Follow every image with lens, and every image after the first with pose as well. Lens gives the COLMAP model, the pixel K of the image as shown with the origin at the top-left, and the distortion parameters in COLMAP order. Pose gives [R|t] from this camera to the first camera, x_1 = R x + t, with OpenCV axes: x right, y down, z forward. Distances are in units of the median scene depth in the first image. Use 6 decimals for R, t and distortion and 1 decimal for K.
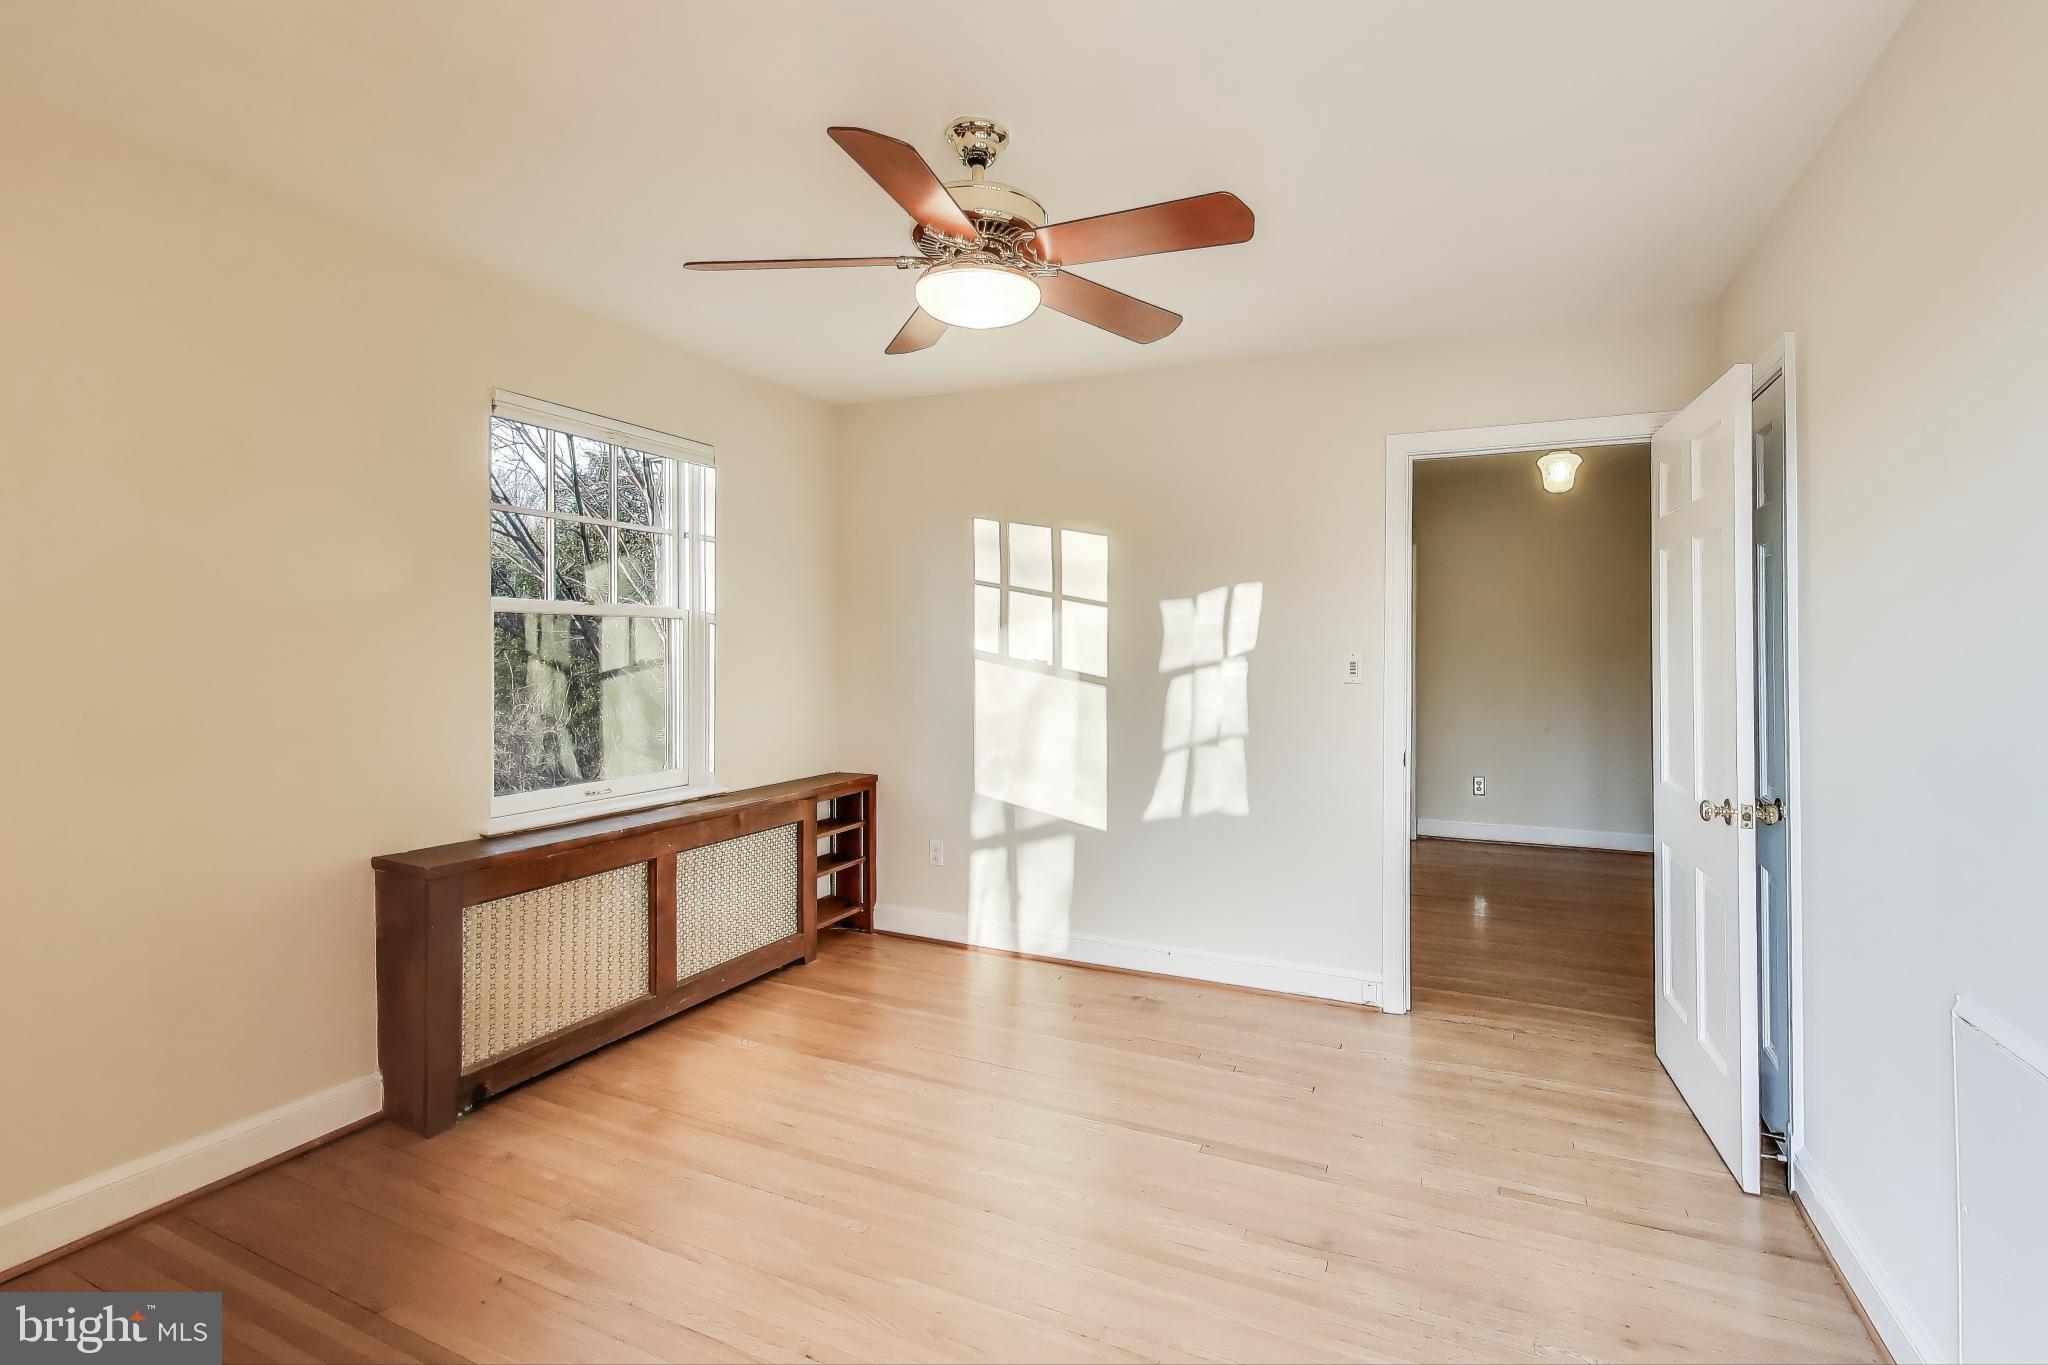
lens RADIAL K [[922.8, 0, 1027.6], [0, 922.8, 663.2], [0, 0, 1]] dist [0.001120, 0.000180]
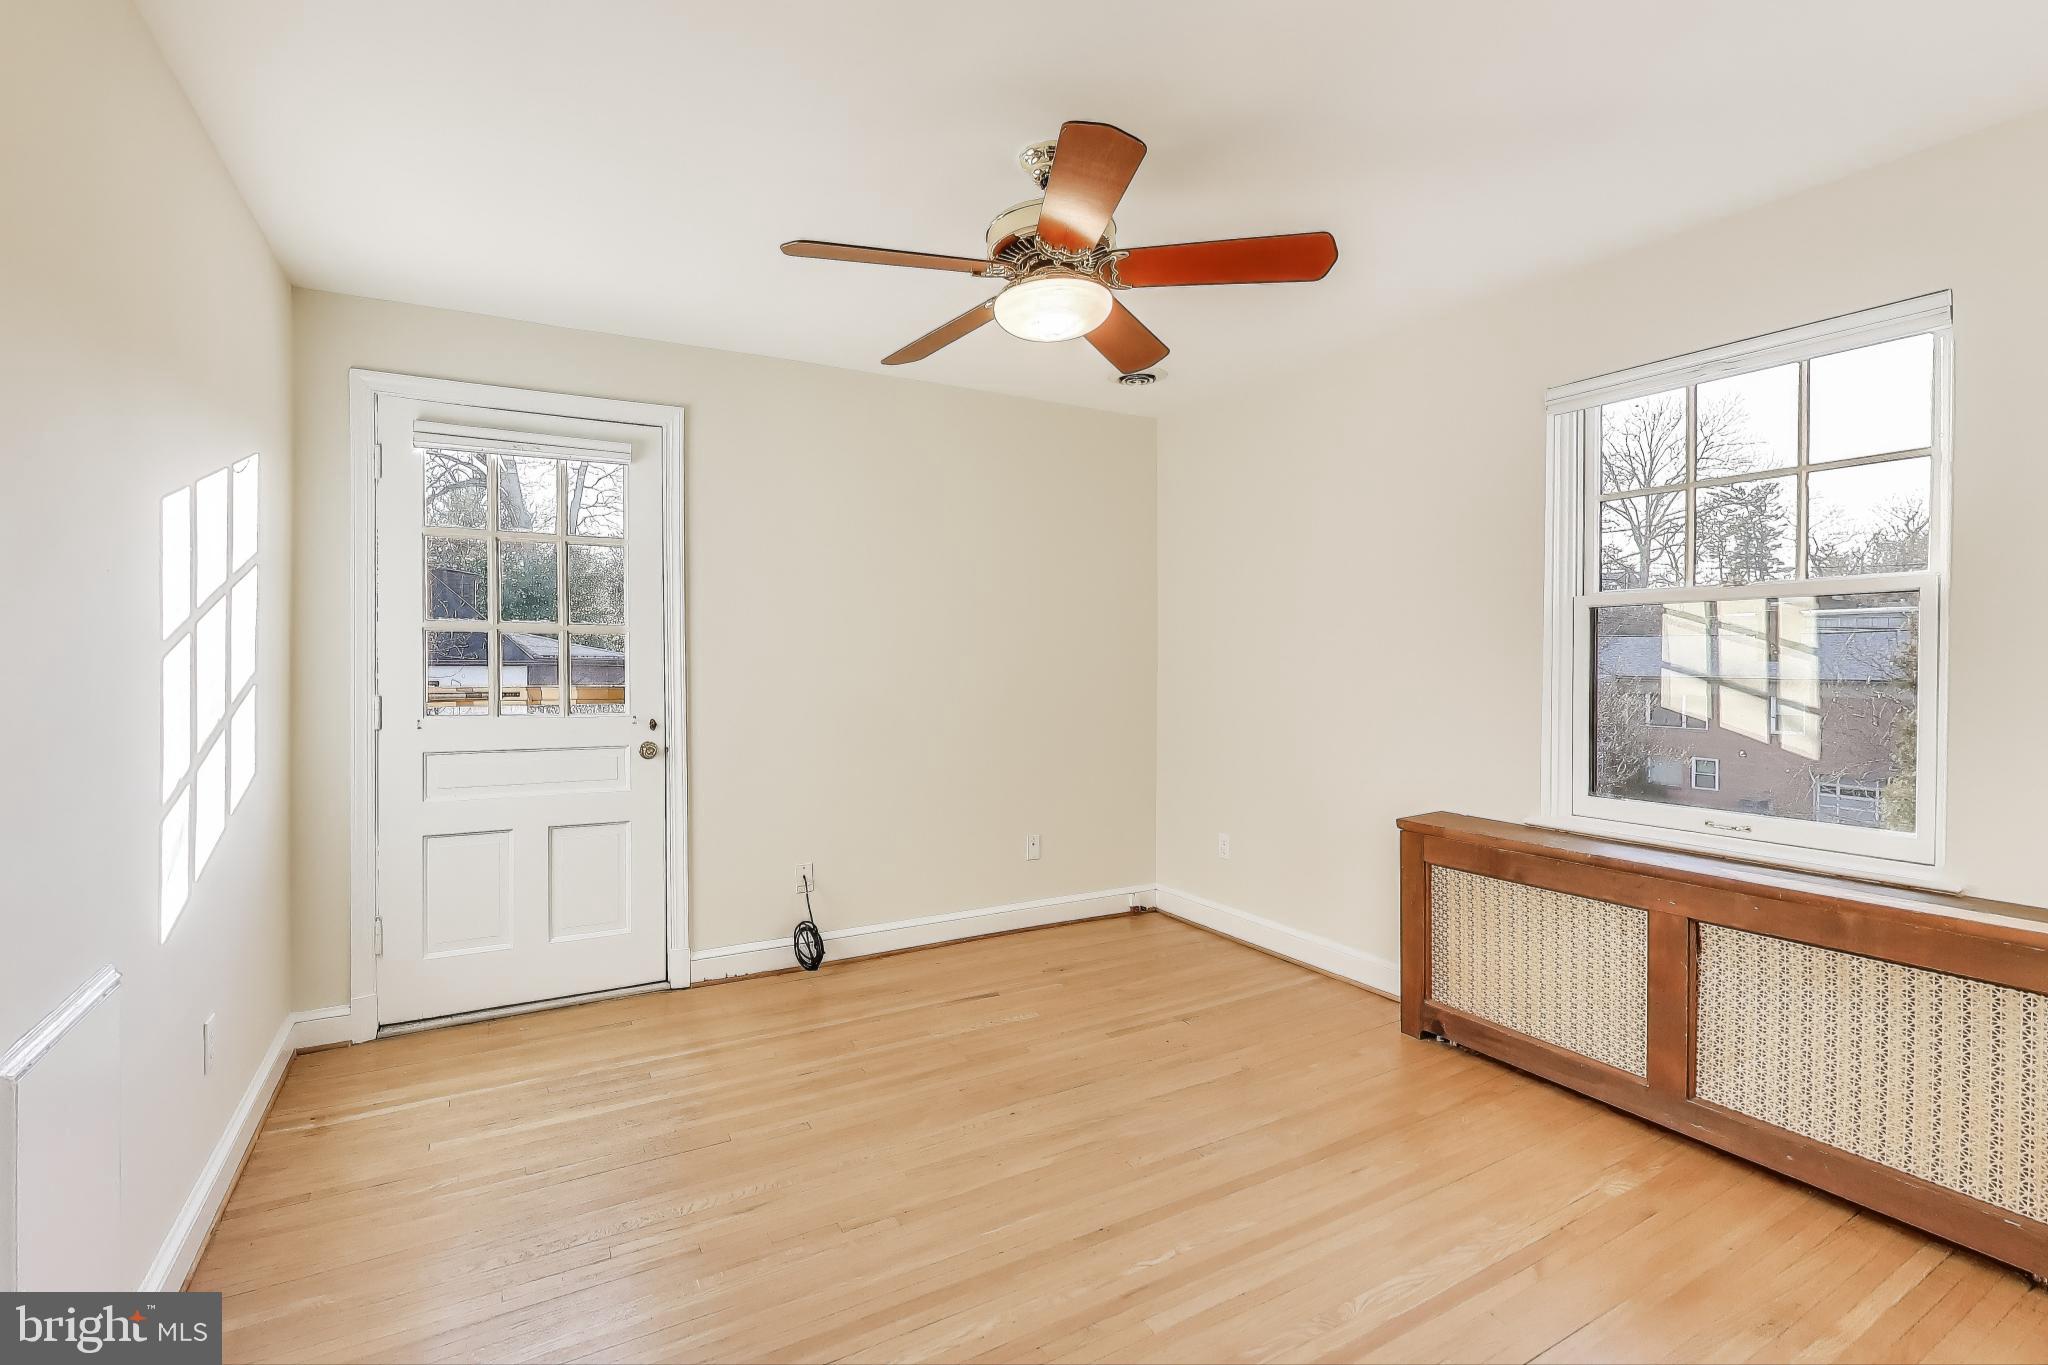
lens RADIAL K [[922.8, 0, 1027.6], [0, 922.8, 663.2], [0, 0, 1]] dist [0.001120, 0.000180]
pose [[-0.562564, 0.006781, -0.826726, 0.603728], [-0.003426, 0.999939, 0.010532, -0.004957], [0.826747, 0.008757, -0.562506, 1.125457]]
